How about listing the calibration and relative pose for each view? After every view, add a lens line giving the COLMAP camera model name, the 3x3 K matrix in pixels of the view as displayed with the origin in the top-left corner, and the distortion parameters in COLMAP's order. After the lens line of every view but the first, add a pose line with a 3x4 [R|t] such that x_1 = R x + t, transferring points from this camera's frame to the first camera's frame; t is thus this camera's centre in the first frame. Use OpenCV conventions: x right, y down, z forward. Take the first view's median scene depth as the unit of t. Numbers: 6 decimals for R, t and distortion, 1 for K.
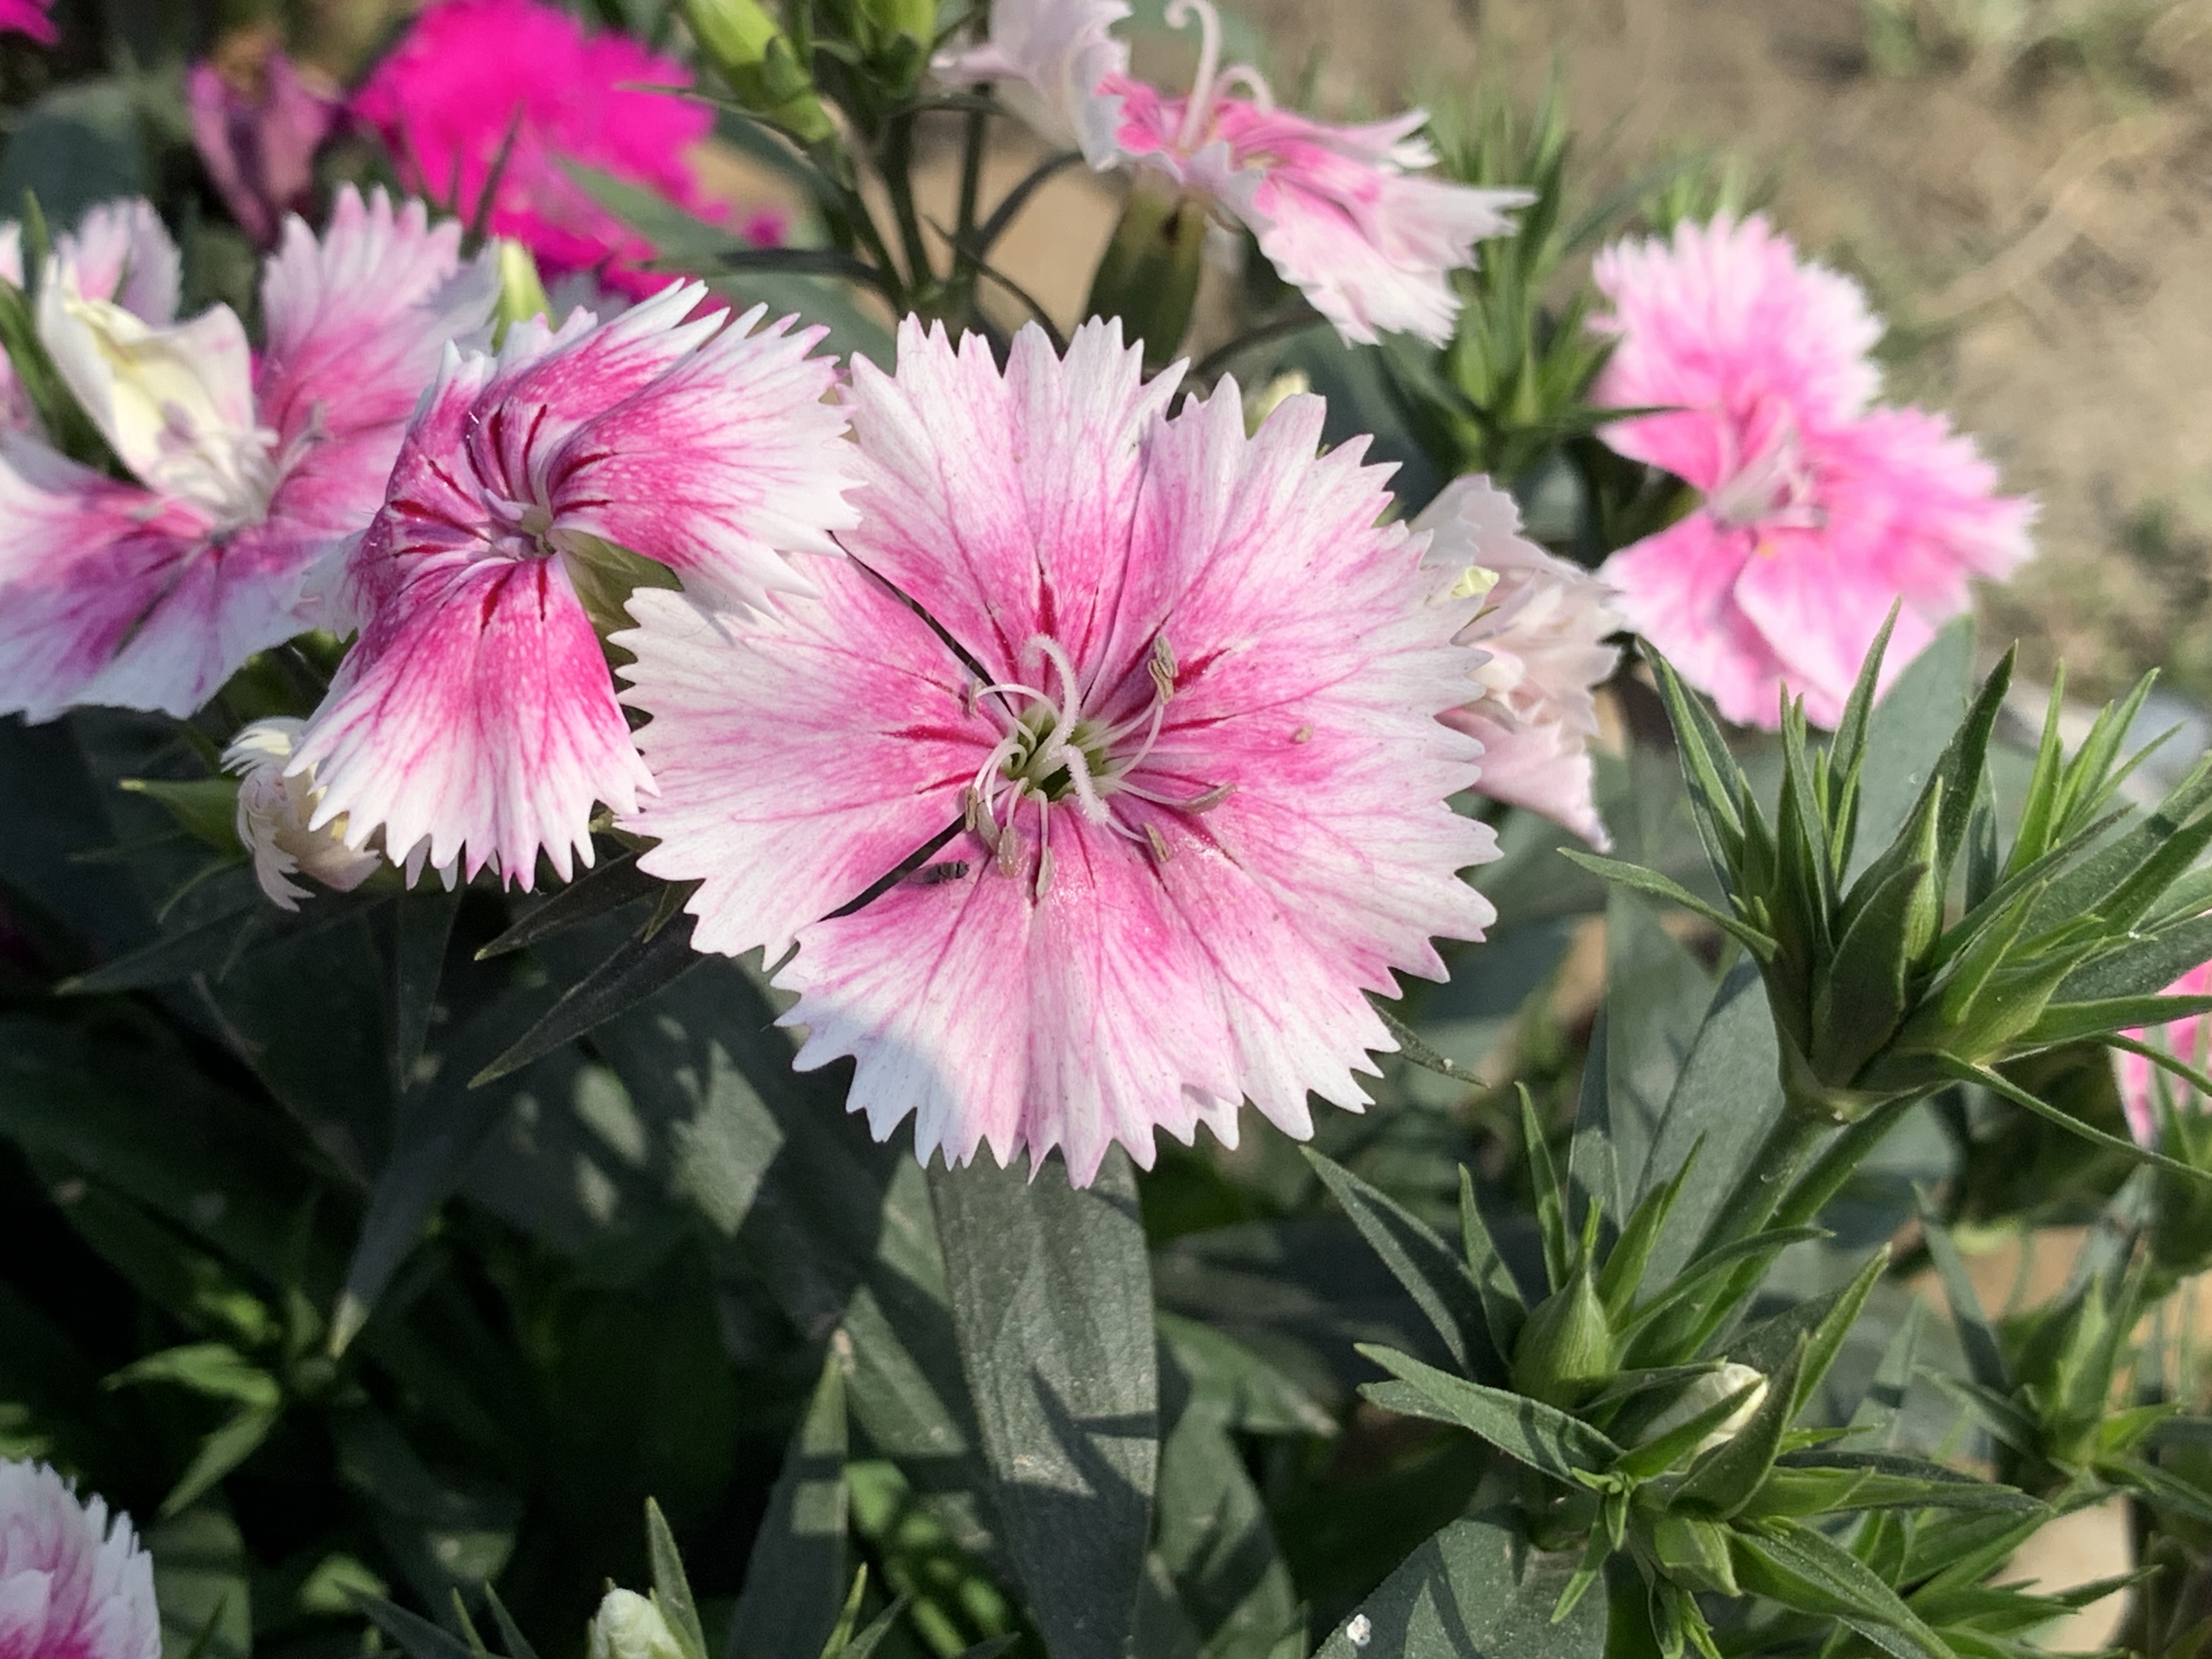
lens RADIAL K [[3589.0, 0, 1100.8], [0, 3589.0, 839.3], [0, 0, 1]] dist [0.208113, -1.007002]
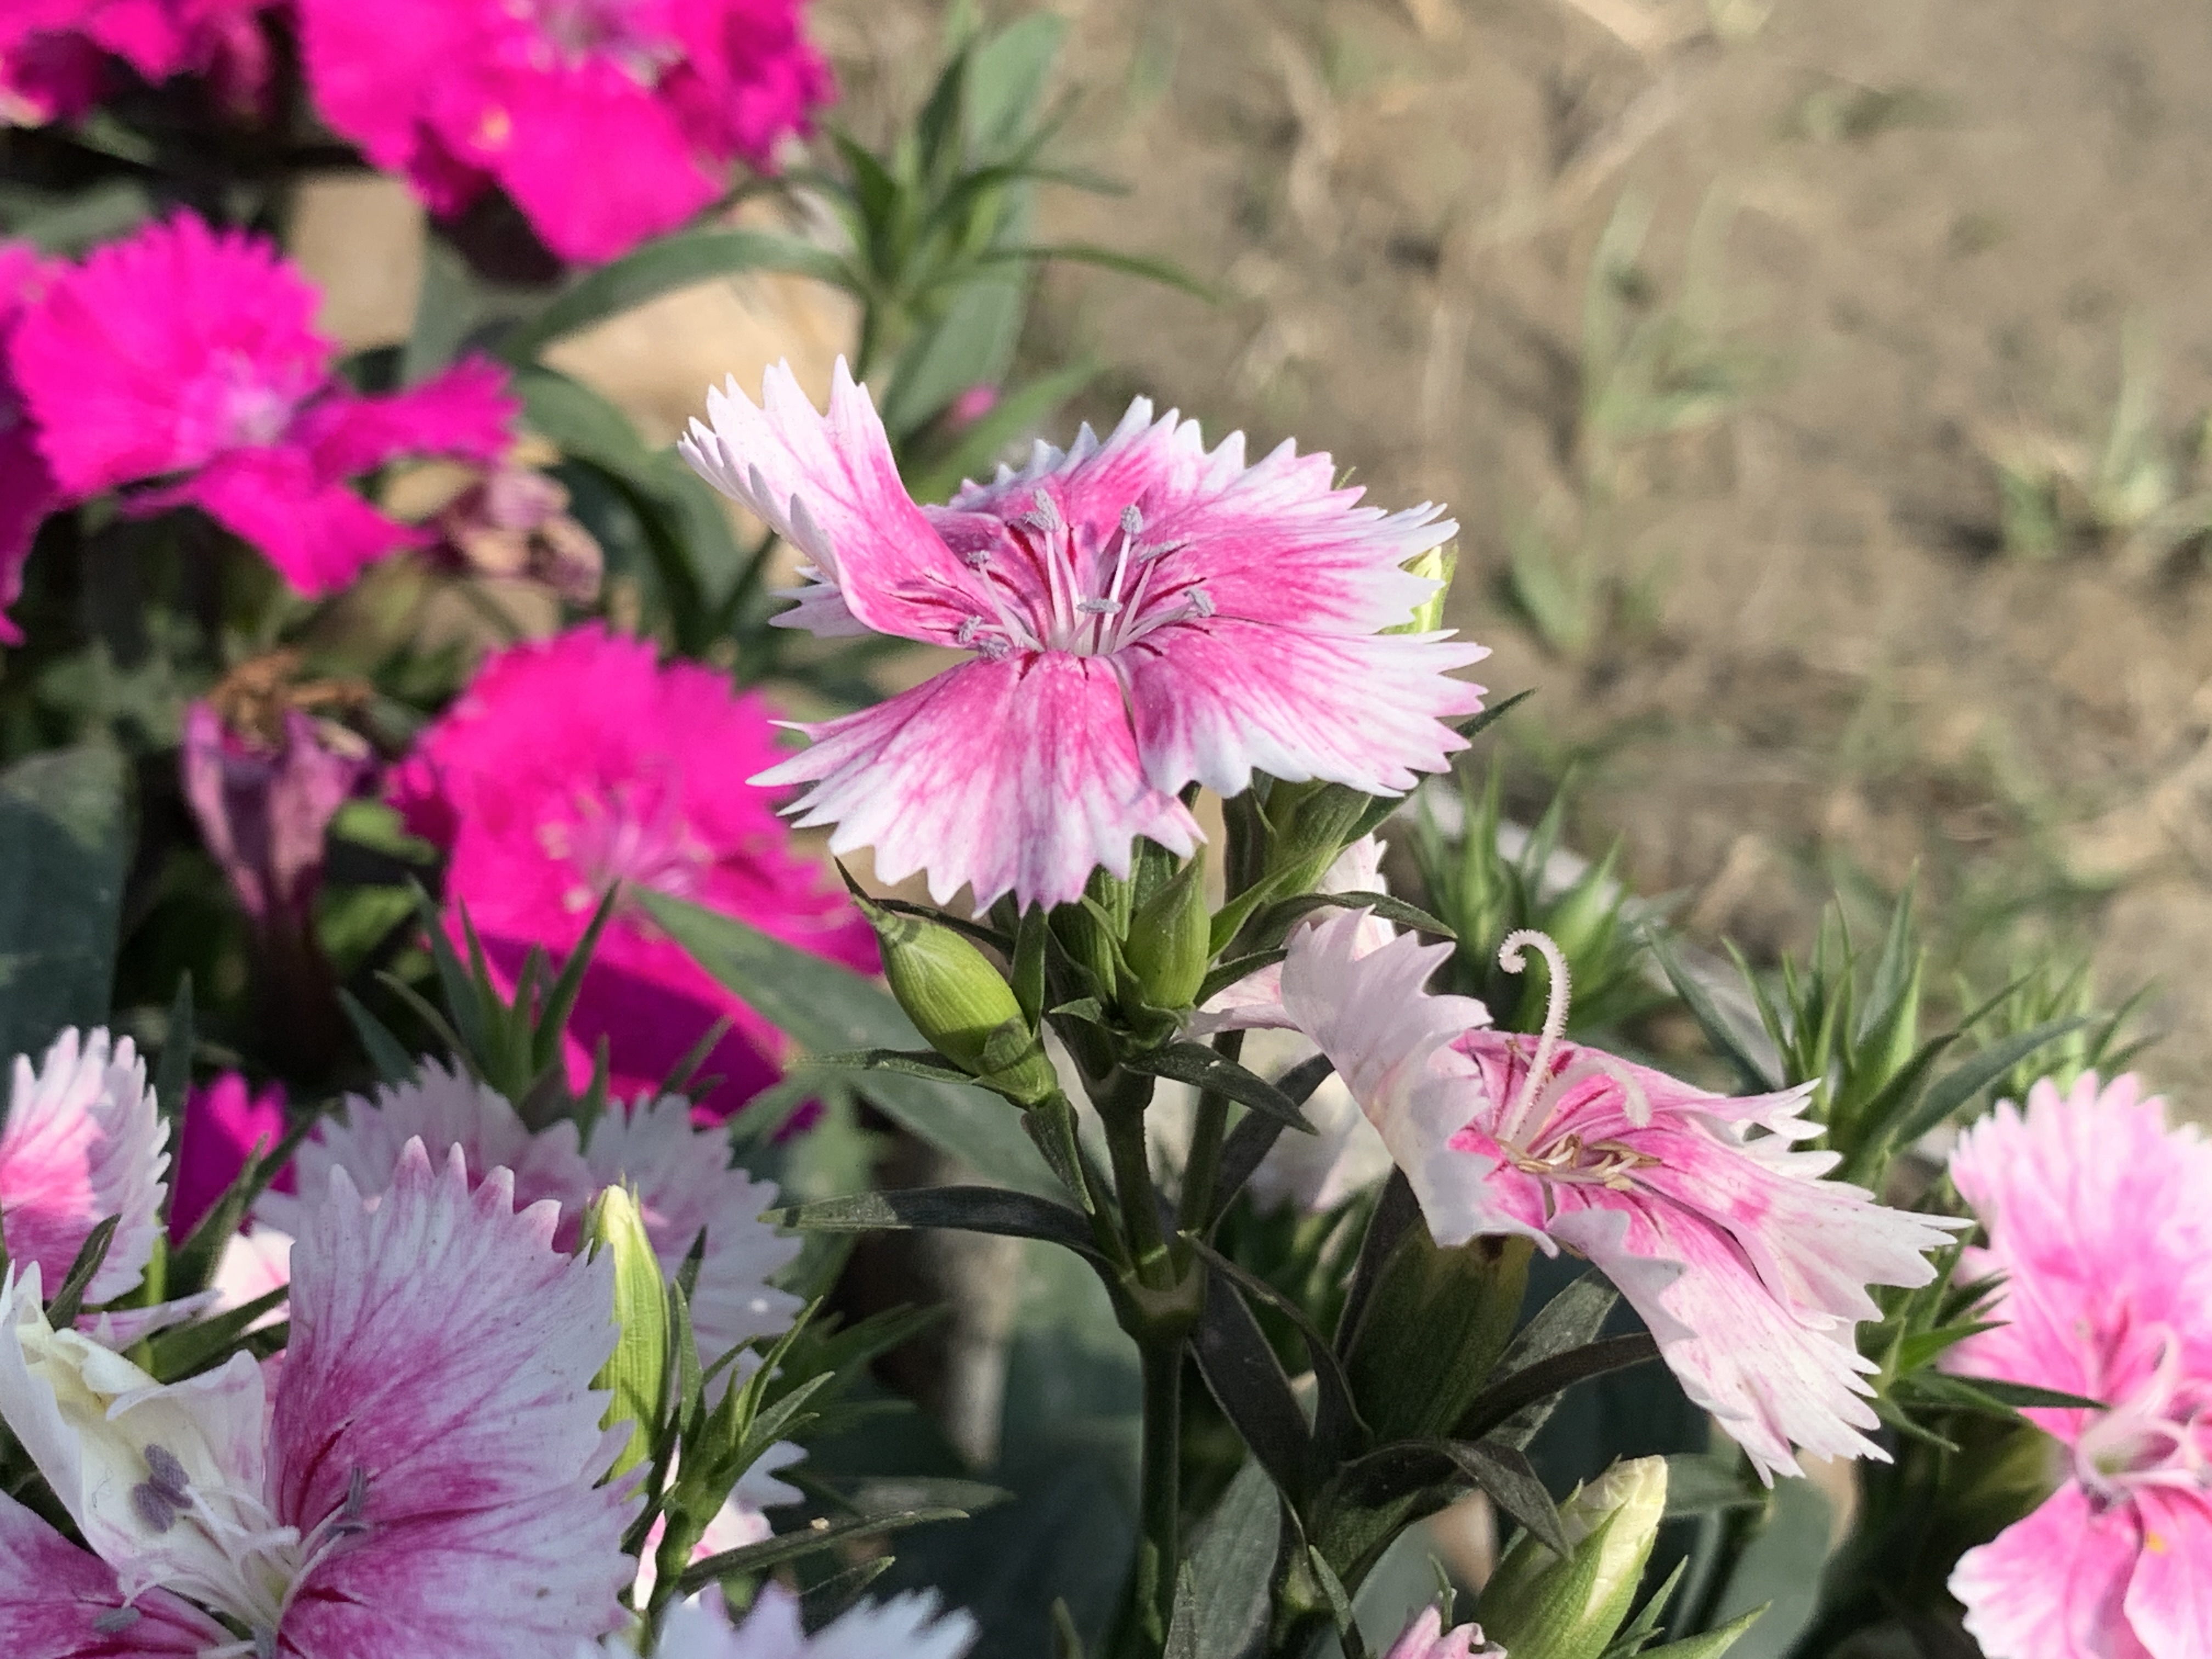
lens RADIAL K [[3589.0, 0, 1100.8], [0, 3589.0, 839.3], [0, 0, 1]] dist [0.208113, -1.007002]
pose [[0.997957, 0.058007, 0.026763, -0.114532], [-0.056821, 0.997453, -0.043105, -0.280555], [-0.029195, 0.041496, 0.998712, 0.314731]]
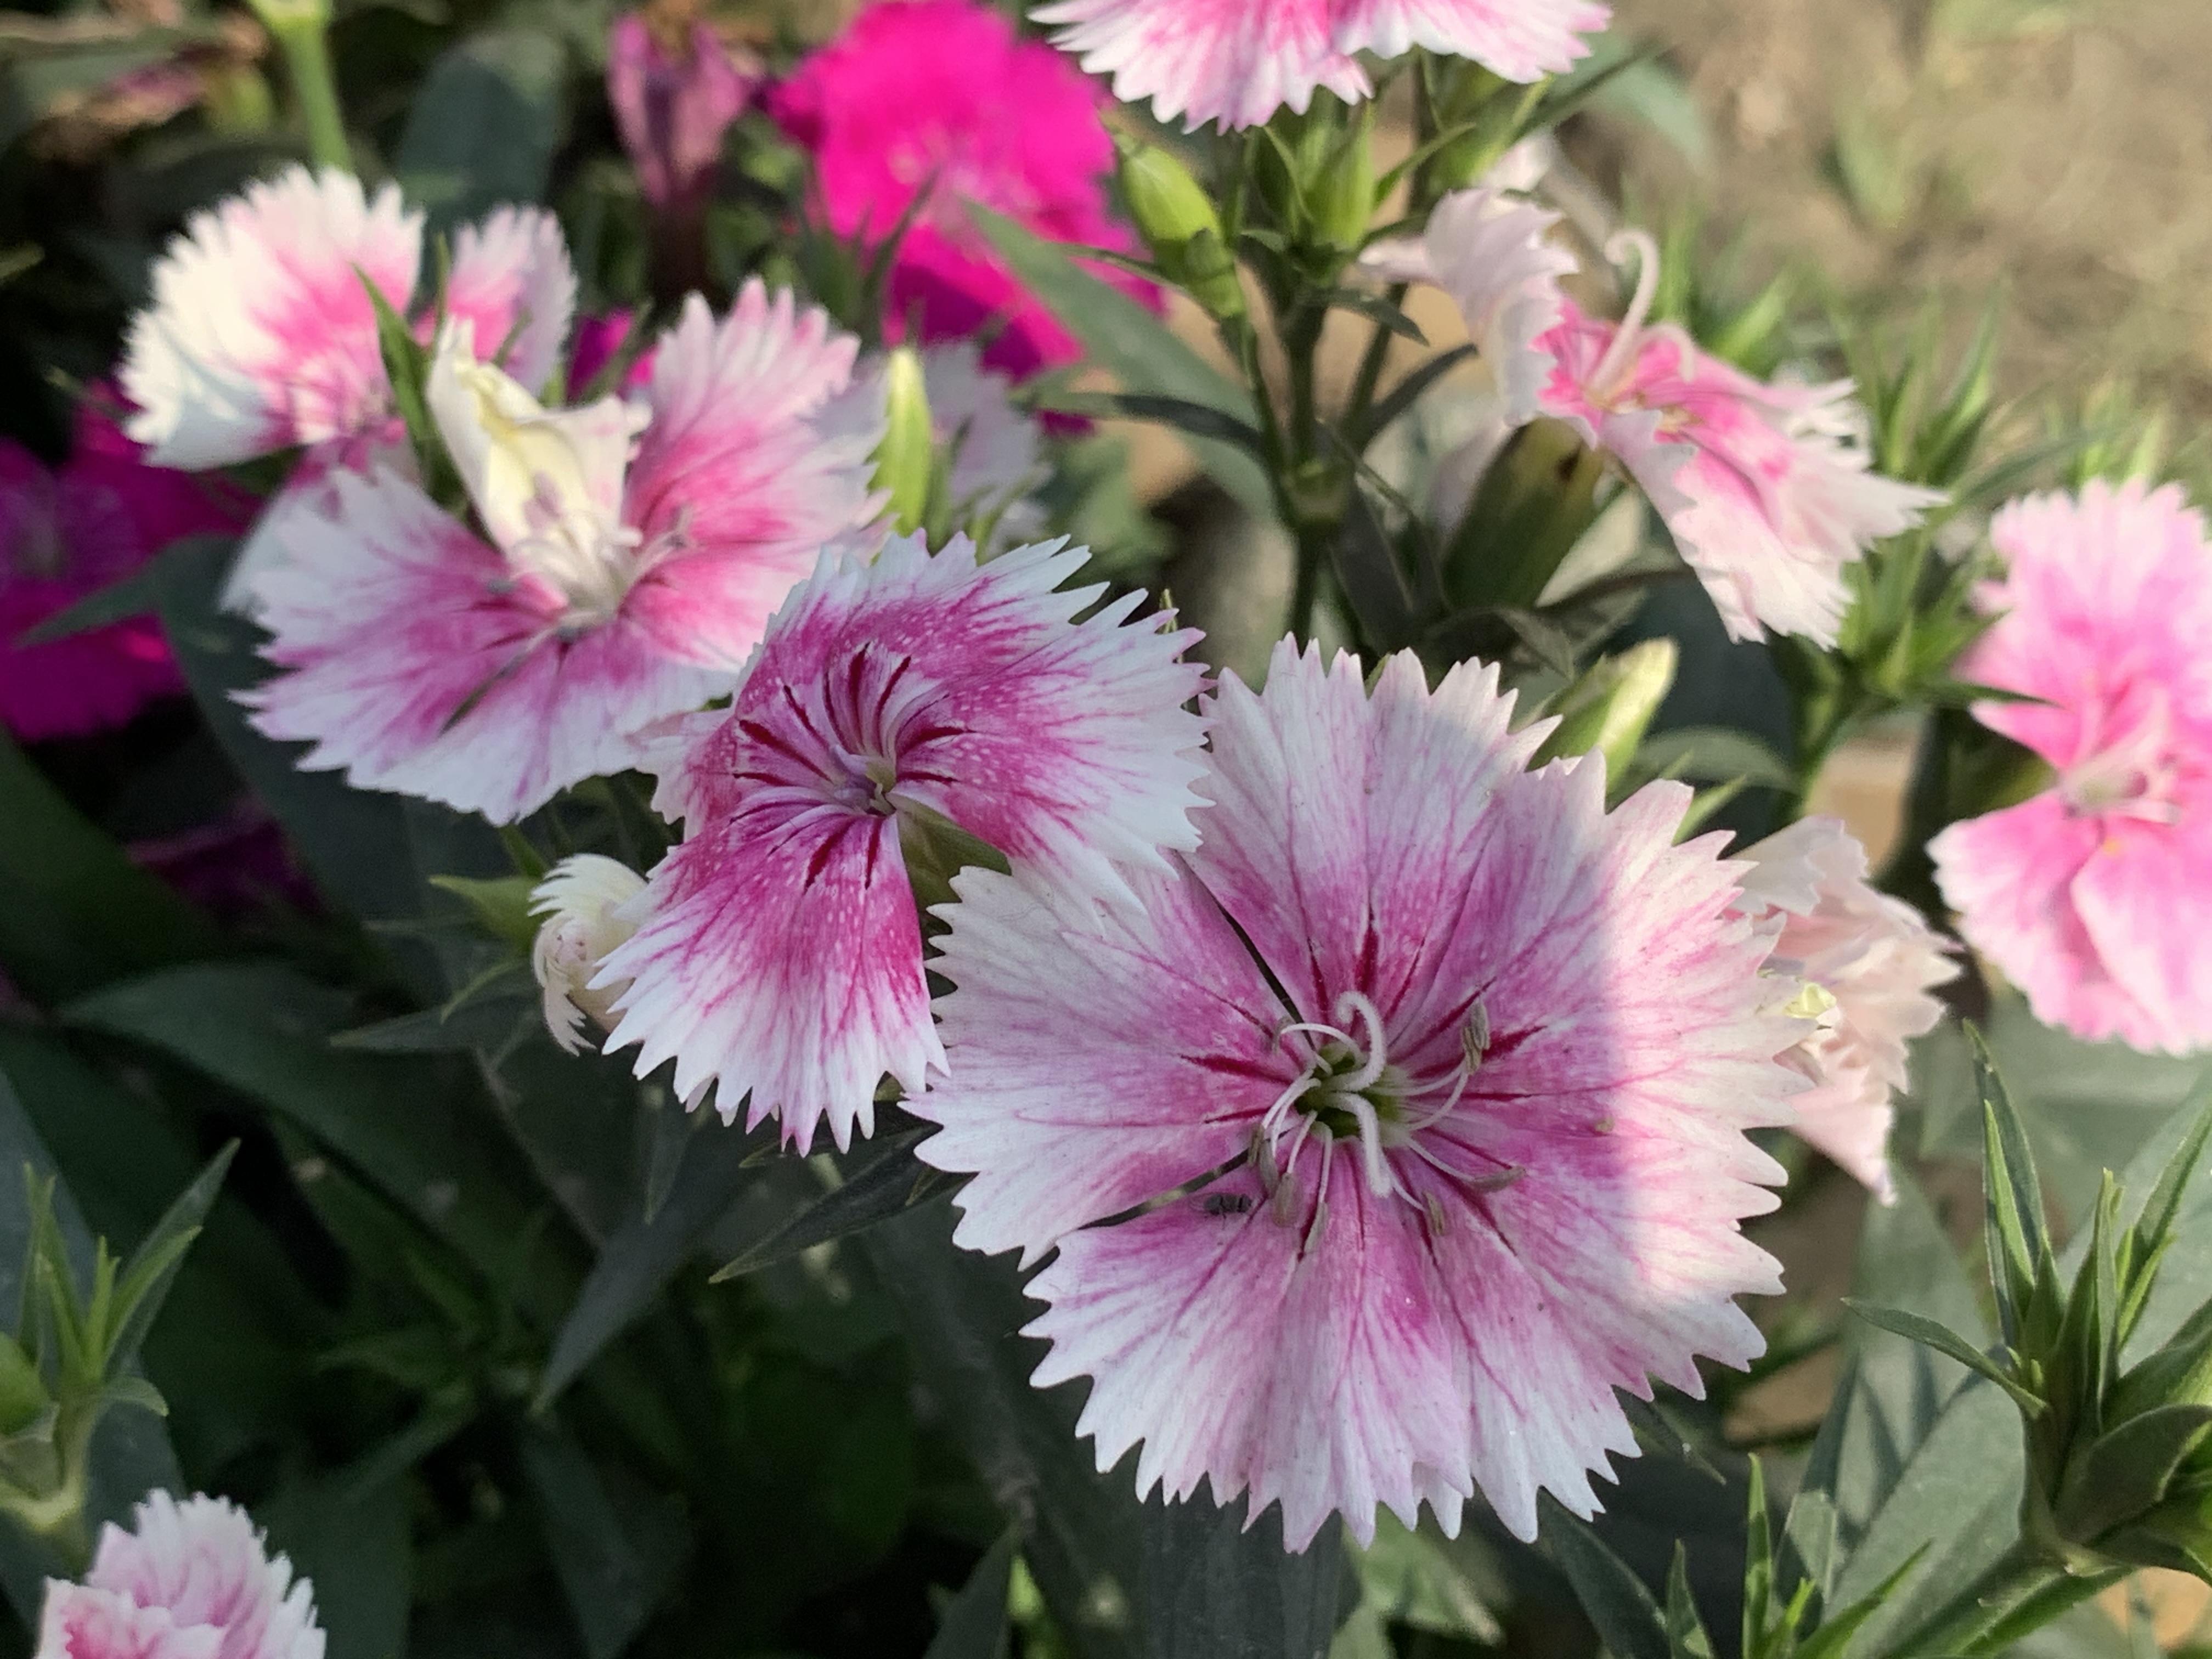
lens RADIAL K [[3589.0, 0, 1100.8], [0, 3589.0, 839.3], [0, 0, 1]] dist [0.208113, -1.007002]
pose [[0.980000, 0.188809, -0.062865, -0.030924], [-0.184609, 0.980522, 0.067046, -0.146692], [0.074299, -0.054100, 0.995767, 0.020157]]
